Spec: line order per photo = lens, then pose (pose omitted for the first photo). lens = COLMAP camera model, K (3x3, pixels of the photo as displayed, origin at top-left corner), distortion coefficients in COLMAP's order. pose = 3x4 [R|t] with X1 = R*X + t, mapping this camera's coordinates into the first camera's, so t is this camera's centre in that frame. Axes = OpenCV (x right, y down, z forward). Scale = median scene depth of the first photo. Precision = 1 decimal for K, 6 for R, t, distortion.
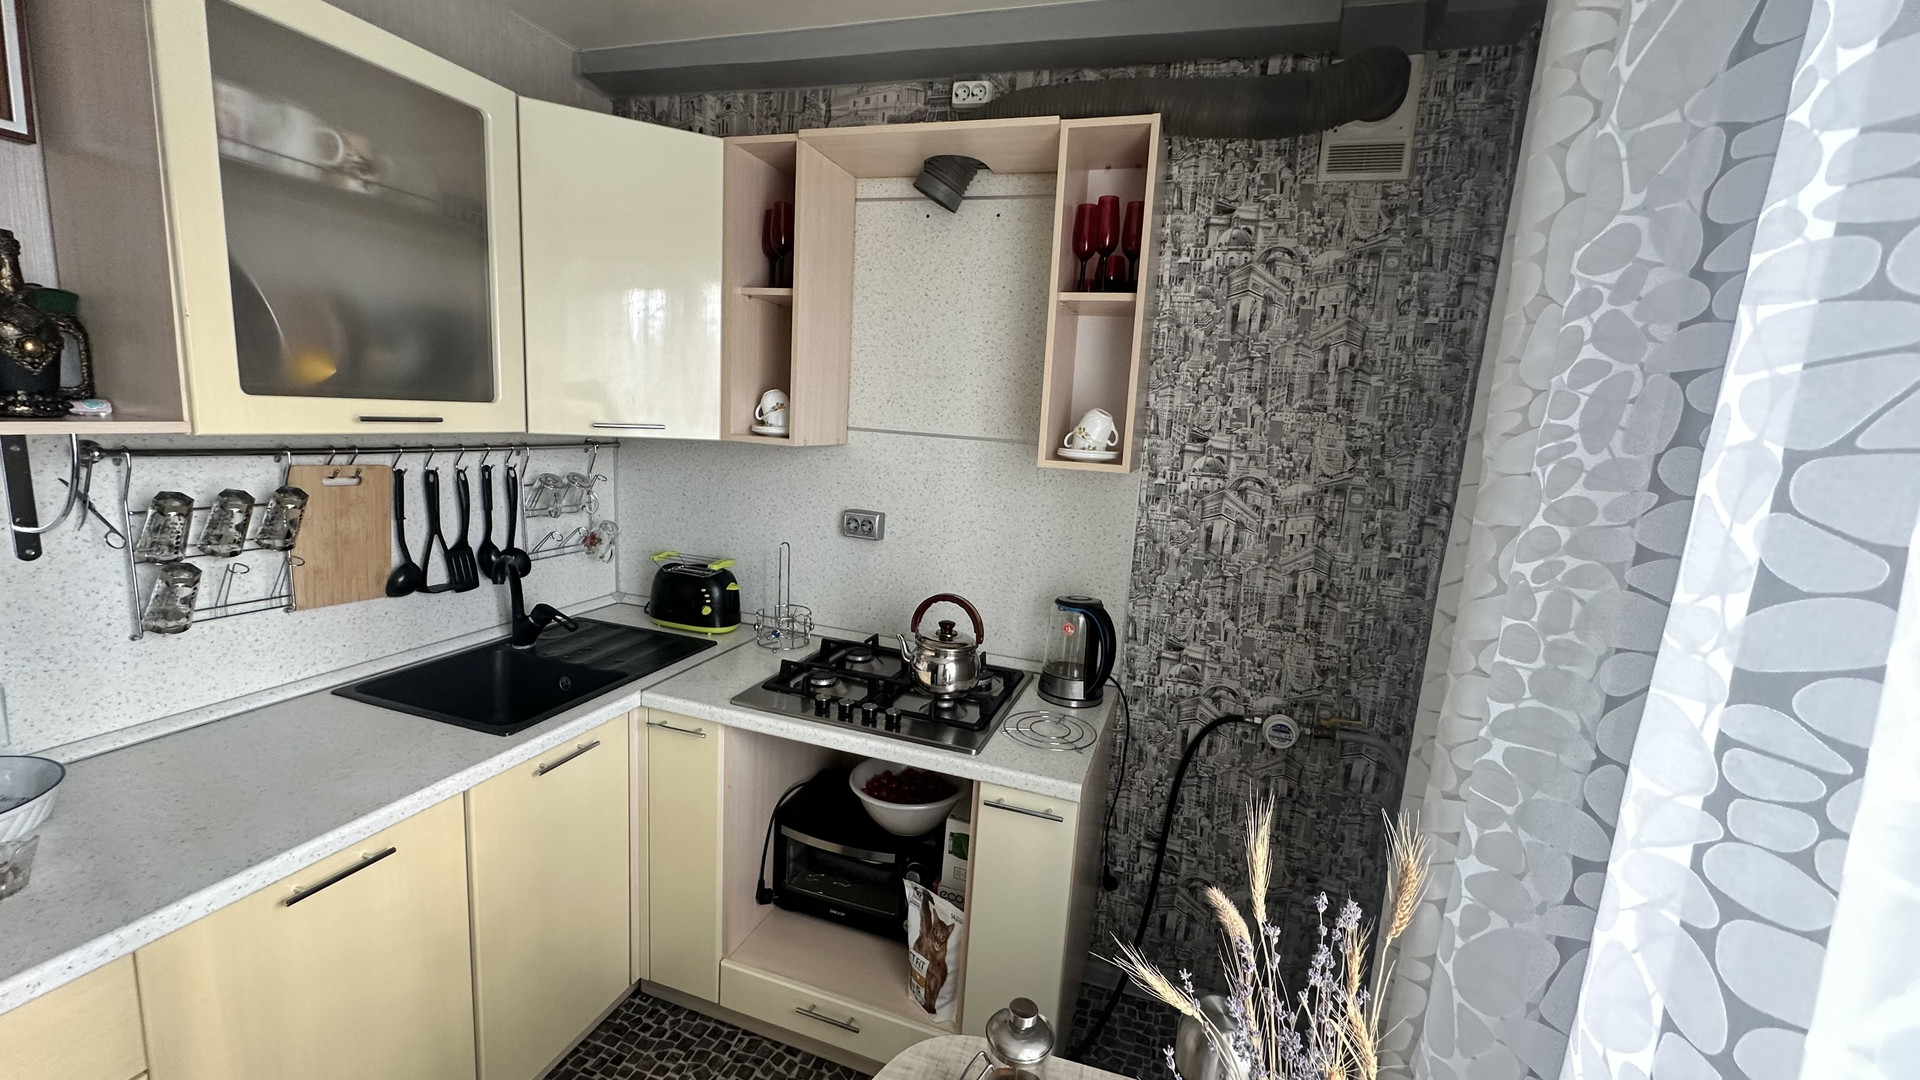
lens RADIAL K [[765.5, 0, 958.9], [0, 765.5, 534.7], [0, 0, 1]] dist [-0.001178, 0.000153]
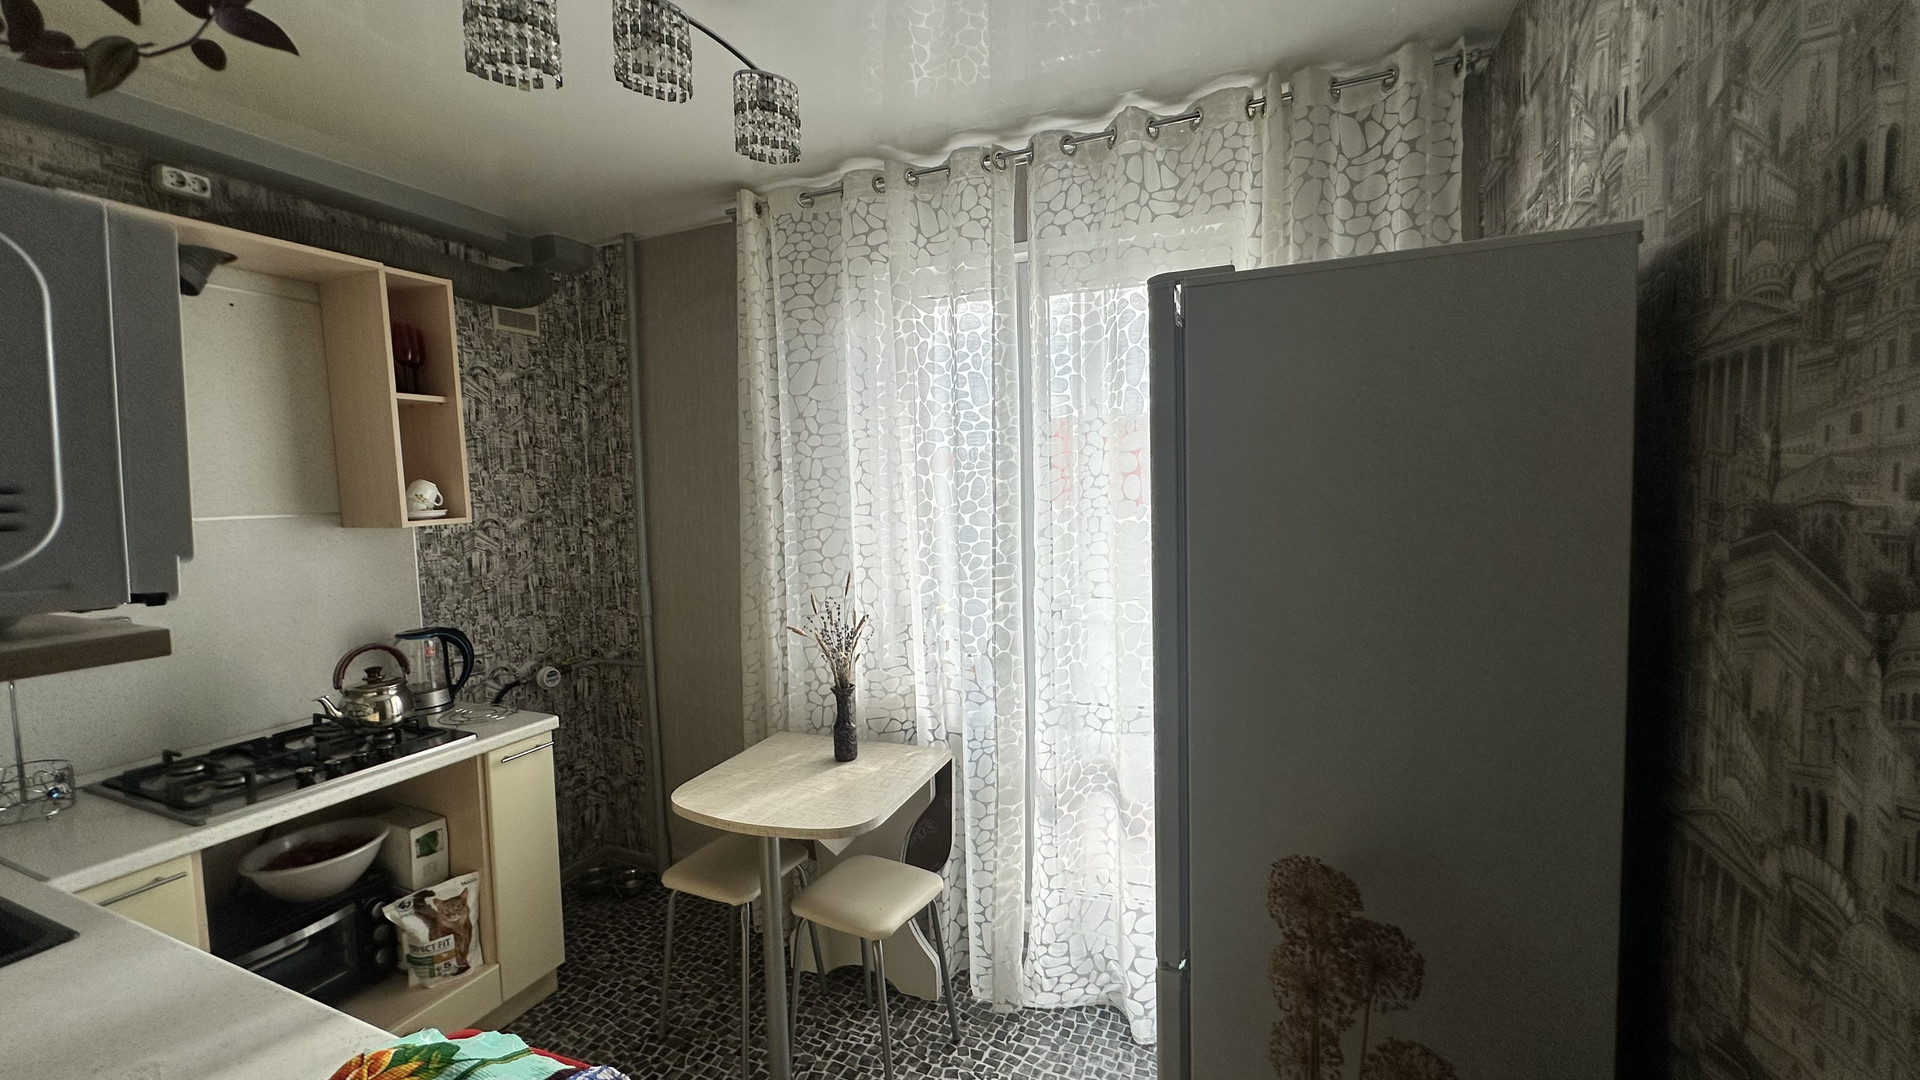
lens RADIAL K [[765.5, 0, 955.9], [0, 765.5, 535.9], [0, 0, 1]] dist [-0.001178, 0.000153]
pose [[0.091152, -0.137390, 0.986314, -1.026462], [0.191441, 0.974381, 0.118036, -0.047903], [-0.977262, 0.178062, 0.115119, -0.034568]]
